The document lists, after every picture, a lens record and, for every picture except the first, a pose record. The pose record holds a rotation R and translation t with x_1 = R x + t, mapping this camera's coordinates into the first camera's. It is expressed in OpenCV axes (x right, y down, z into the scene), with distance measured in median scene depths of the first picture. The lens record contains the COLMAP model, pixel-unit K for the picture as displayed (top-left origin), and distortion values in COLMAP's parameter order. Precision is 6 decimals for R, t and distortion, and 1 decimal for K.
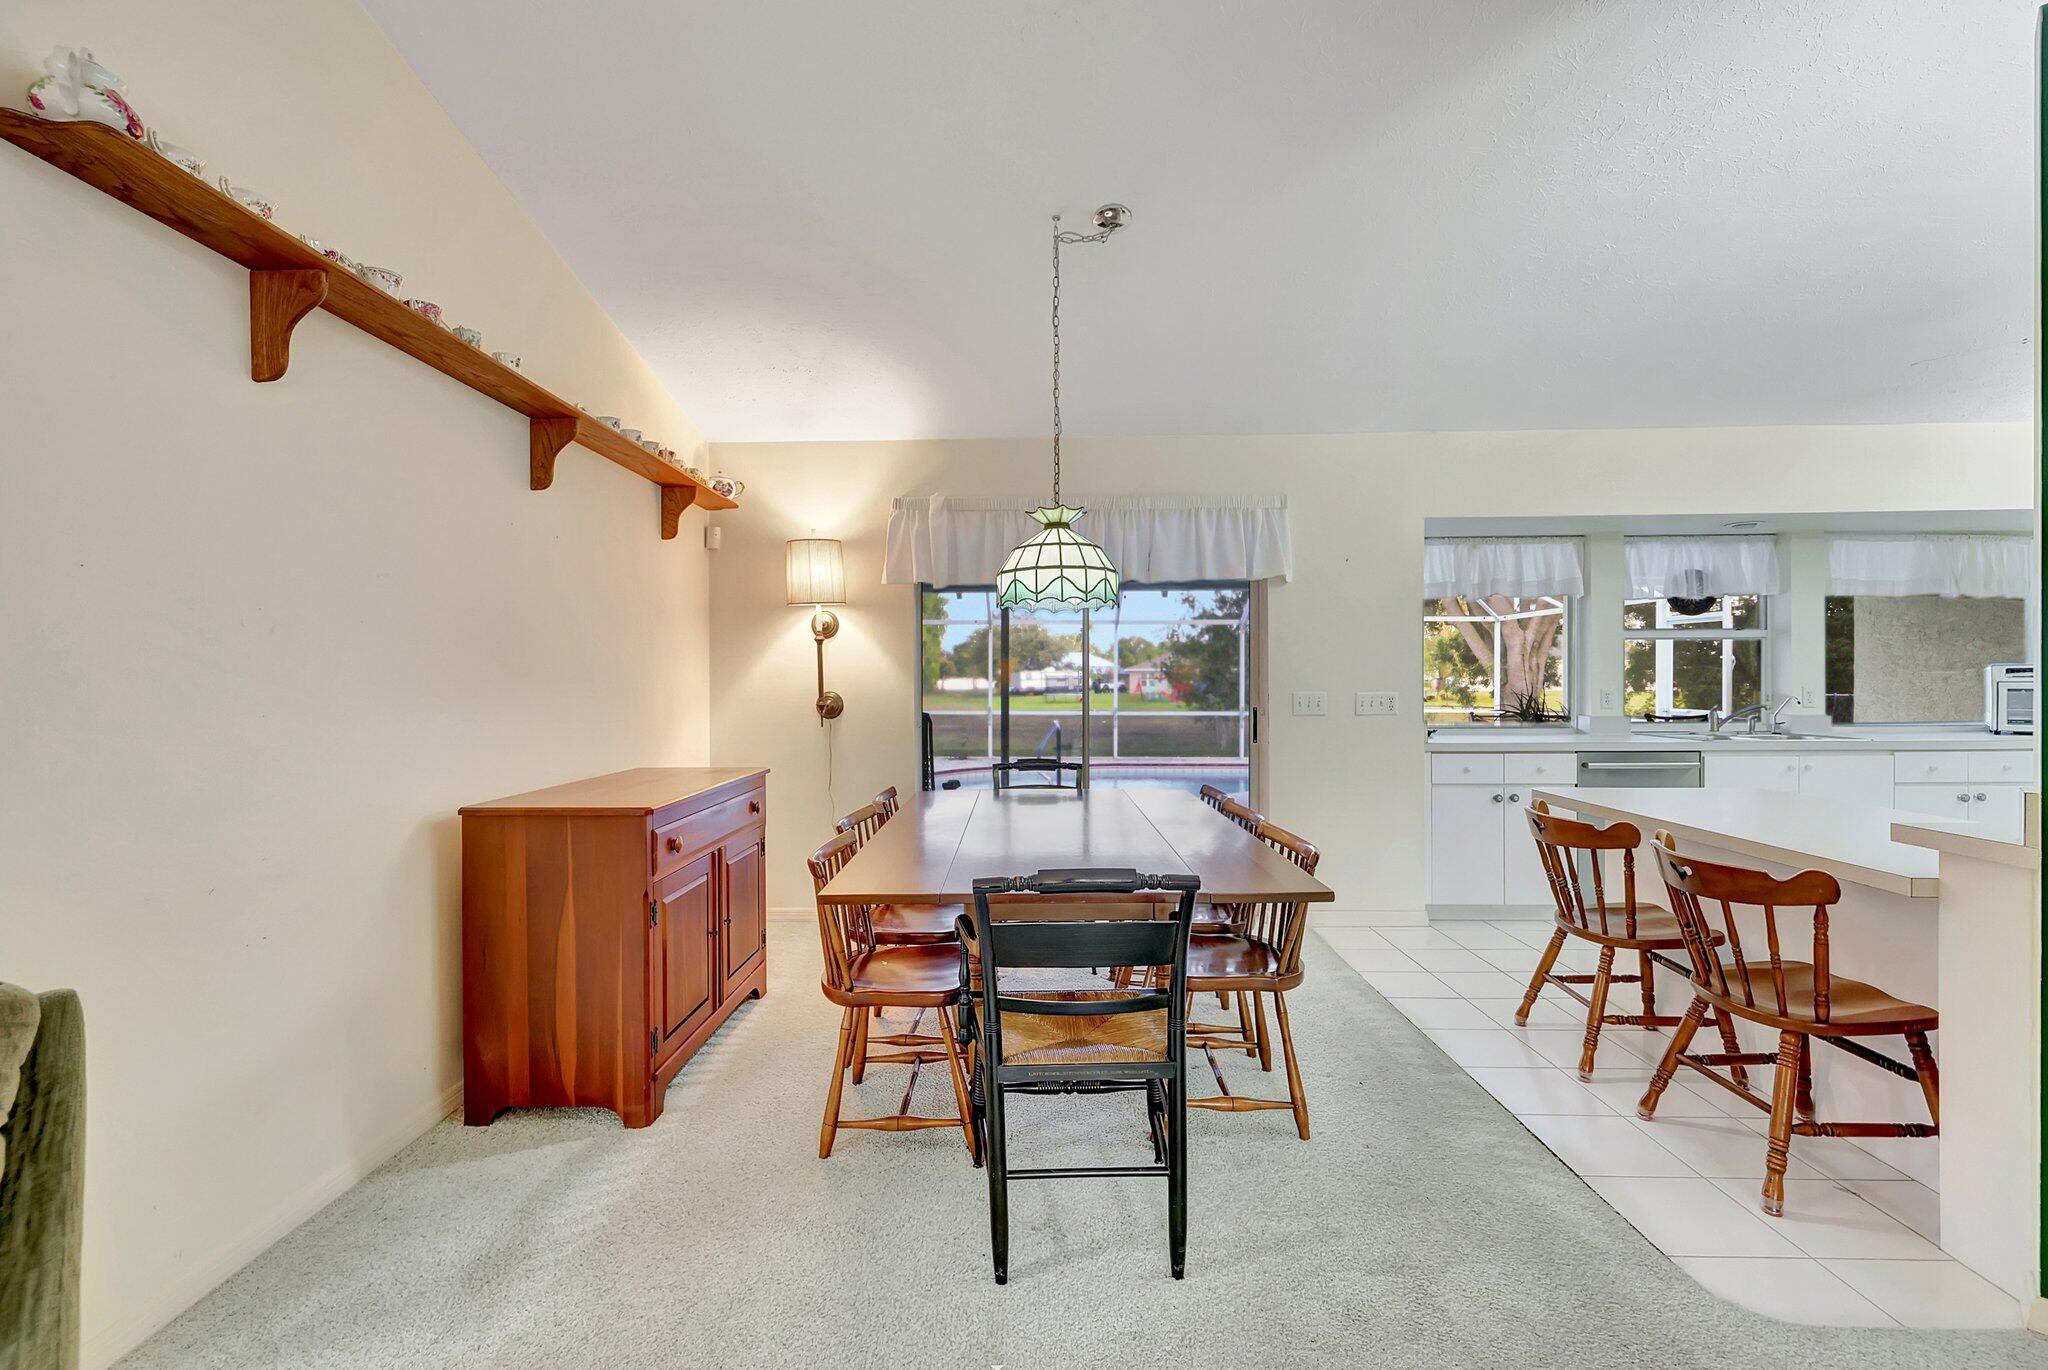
lens RADIAL K [[876.5, 0, 1013.1], [0, 876.5, 683.3], [0, 0, 1]] dist [0.001244, 0.000339]
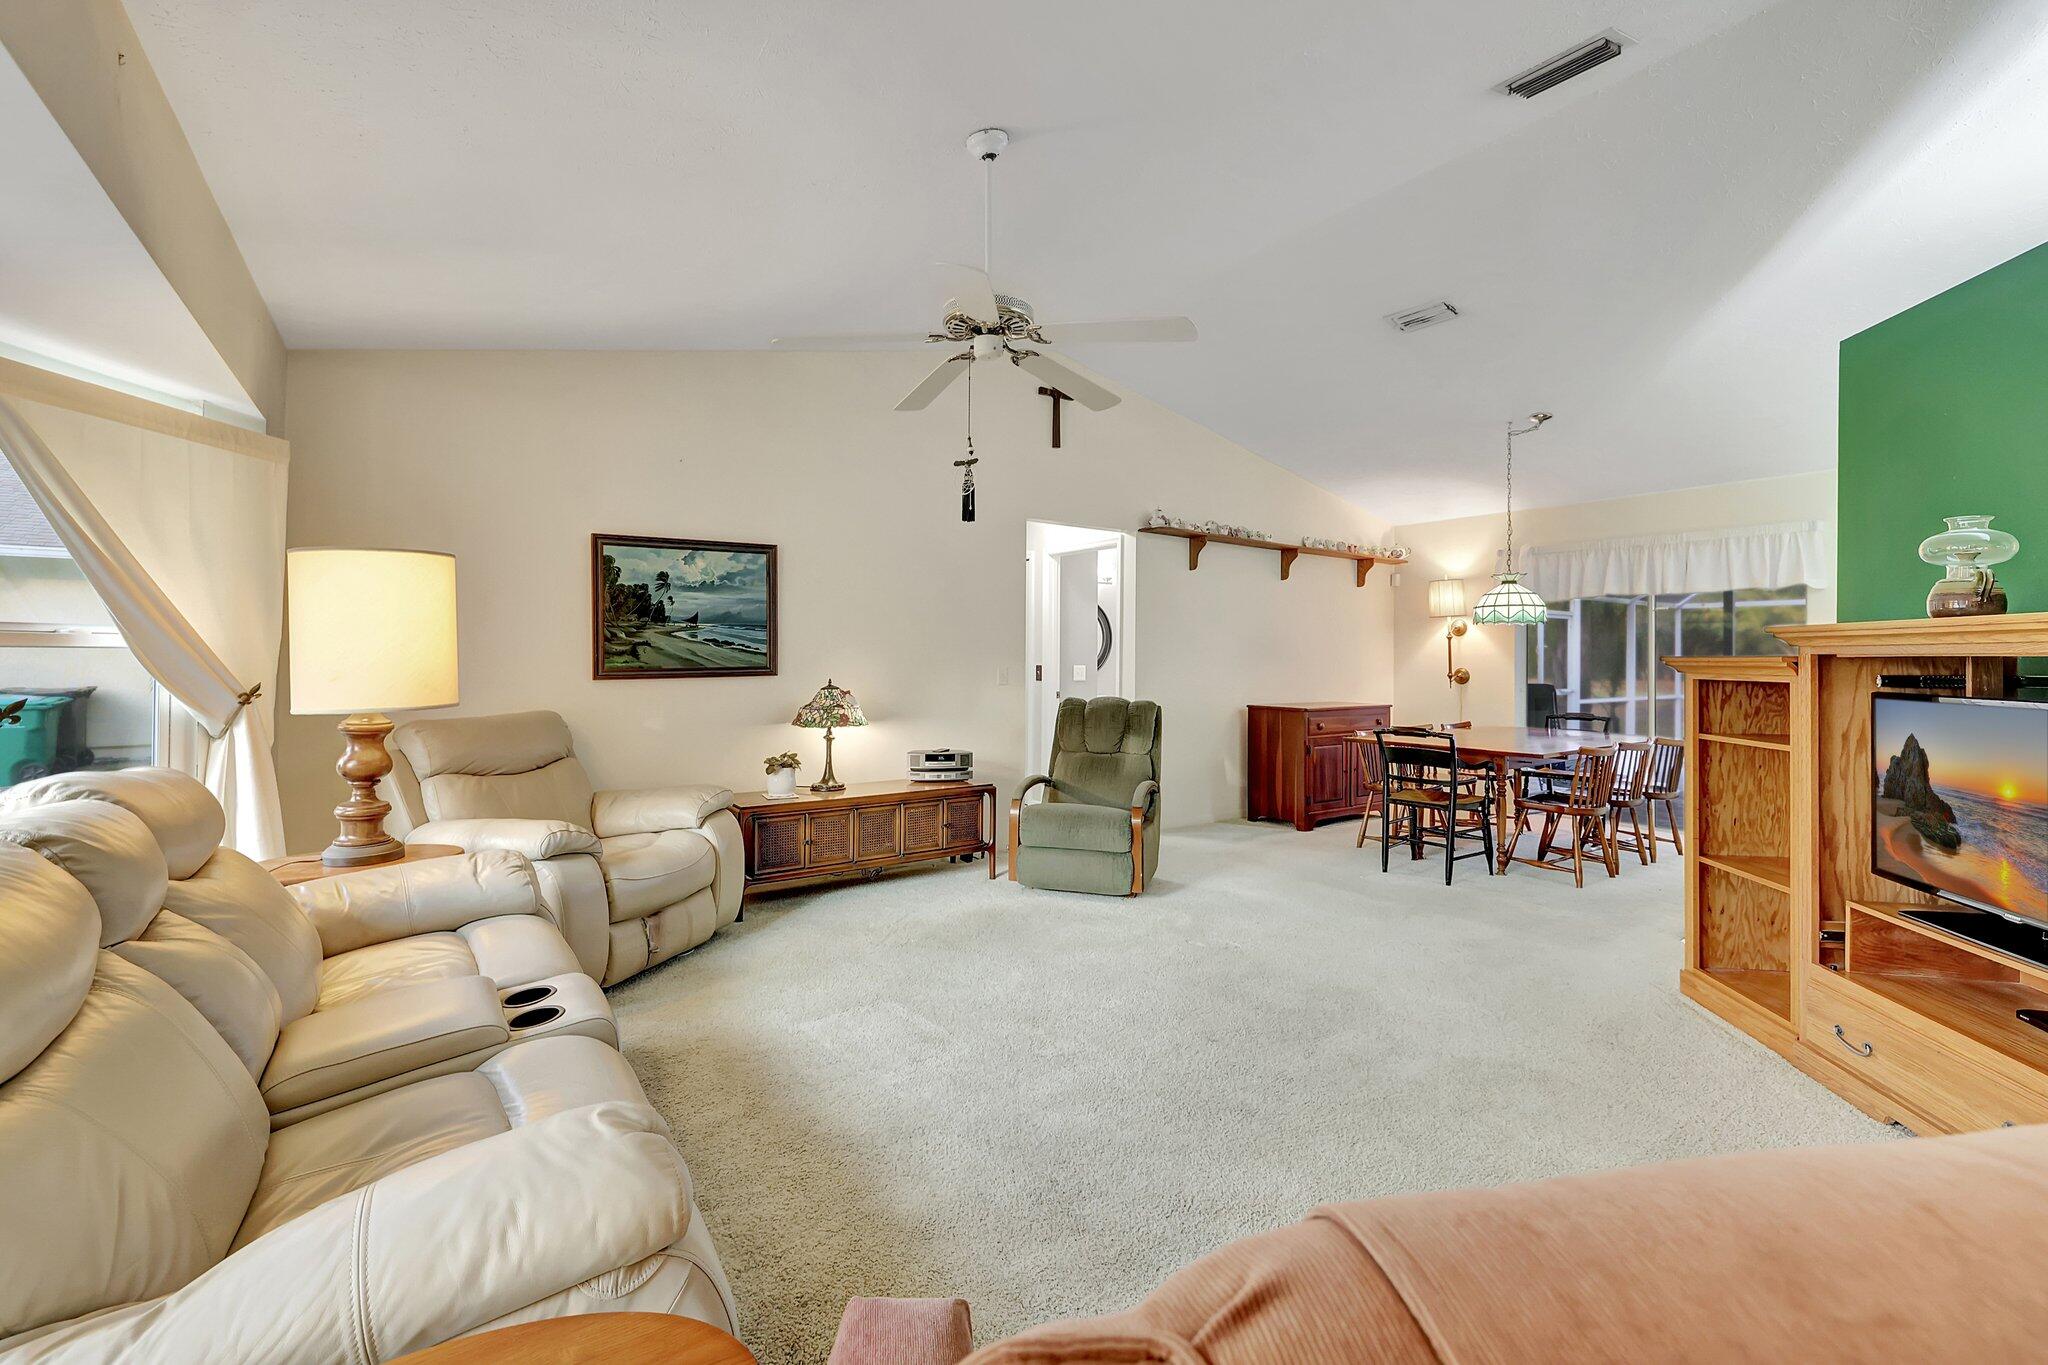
lens RADIAL K [[857.1, 0, 1024.8], [0, 857.1, 647.3], [0, 0, 1]] dist [0.000490, 0.000048]
pose [[0.604271, -0.001765, -0.796777, 0.659012], [-0.016164, 0.999765, -0.014474, 0.006569], [0.796615, 0.021625, 0.604100, -0.718150]]
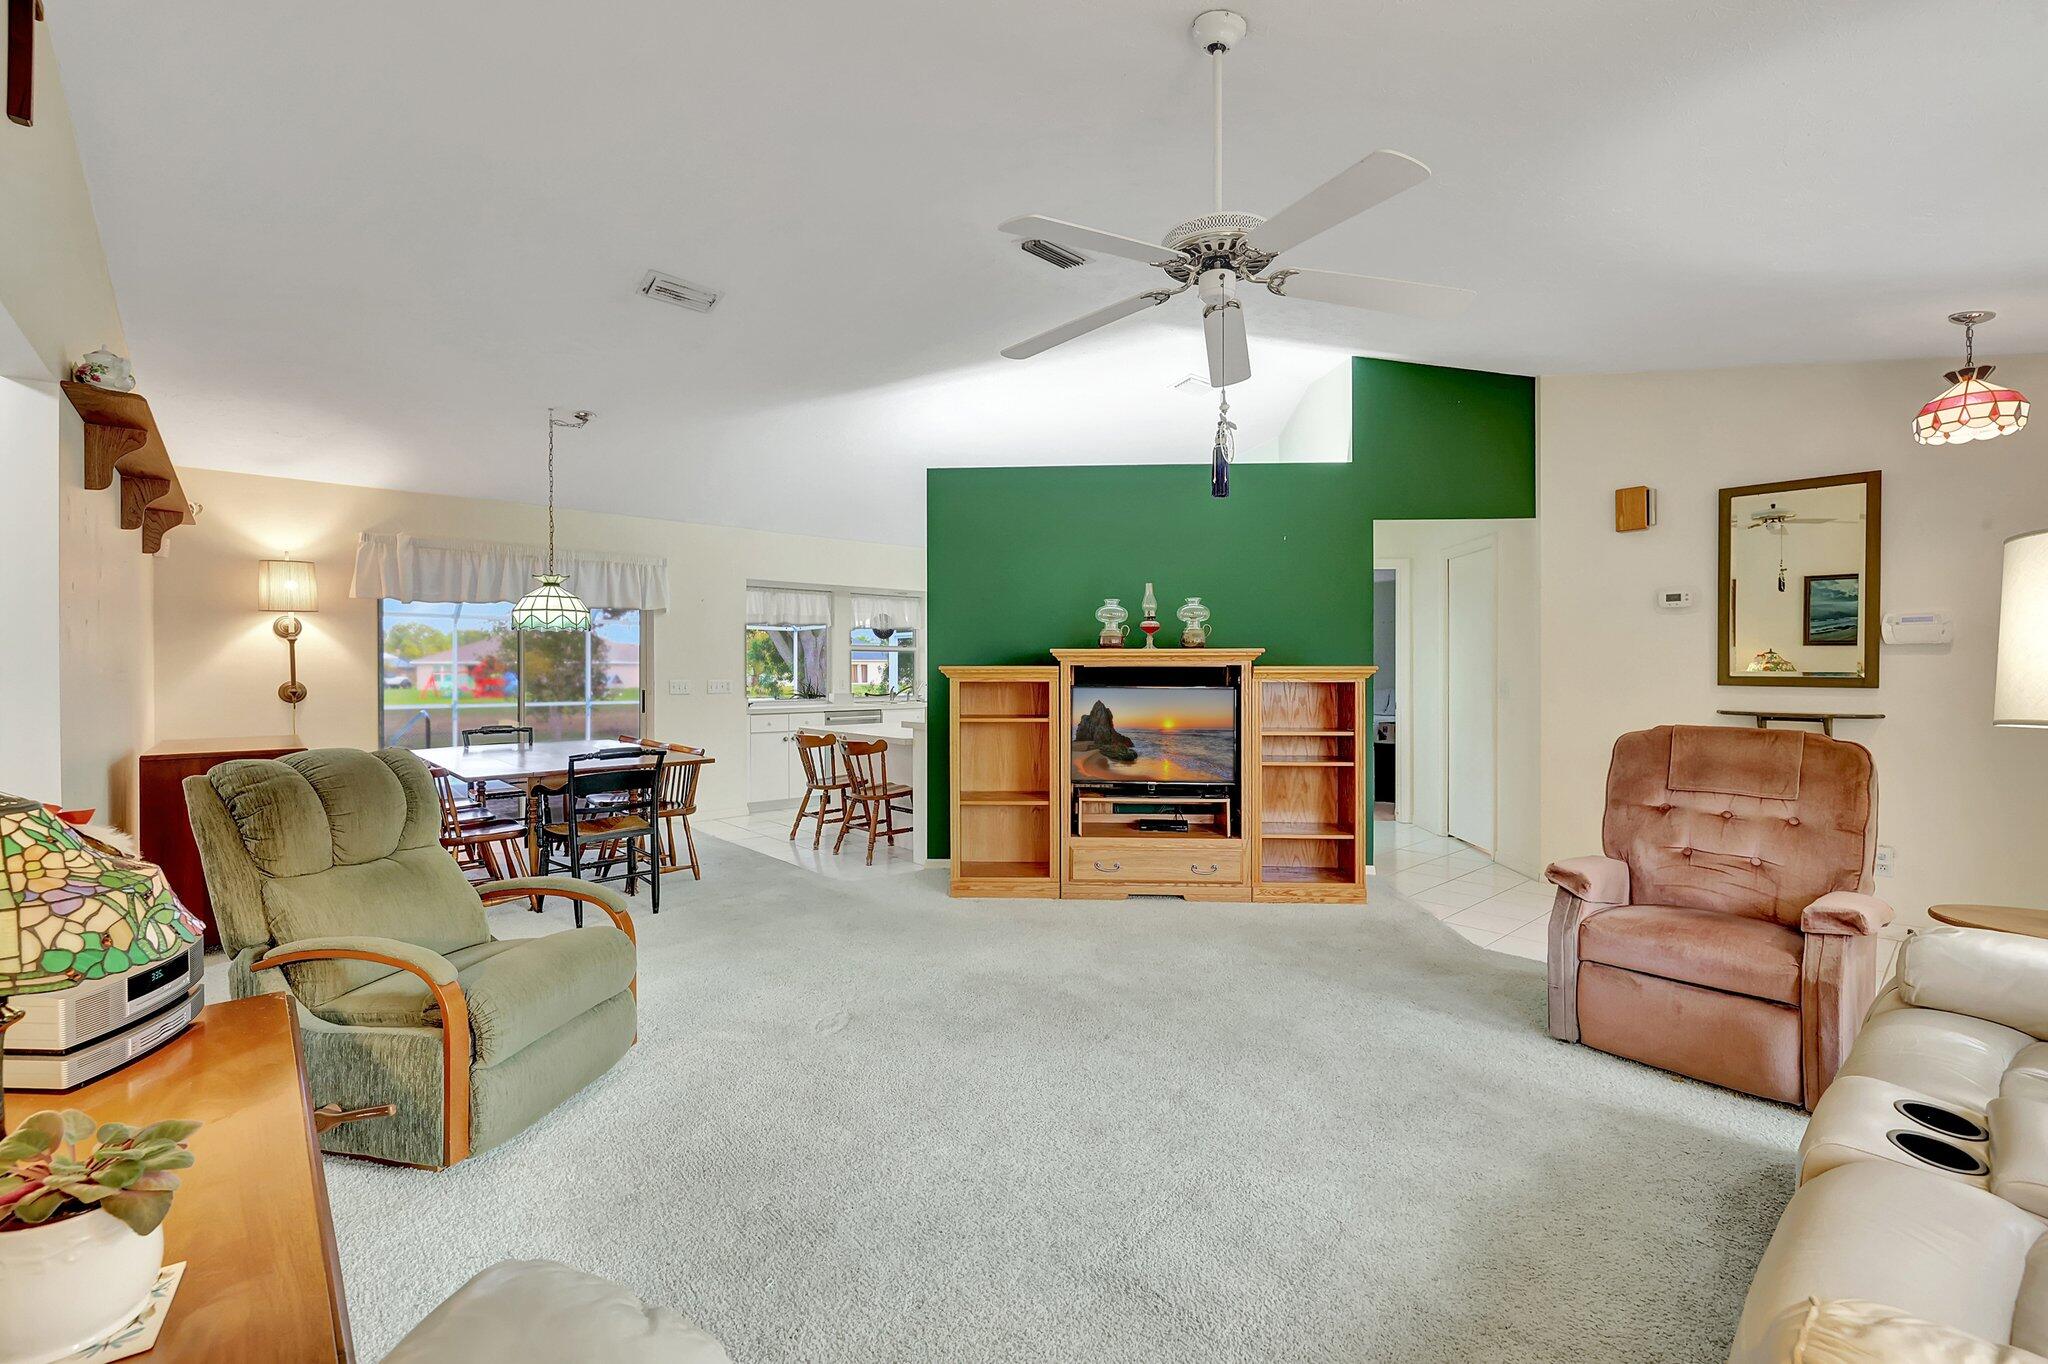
lens RADIAL K [[856.9, 0, 1013.8], [0, 856.9, 675.3], [0, 0, 1]] dist [0.000121, 0.000141]
pose [[0.733750, 0.000856, 0.679419, -0.318905], [0.002791, 0.999987, -0.004274, 0.010105], [-0.679414, 0.005032, 0.733738, -0.652312]]
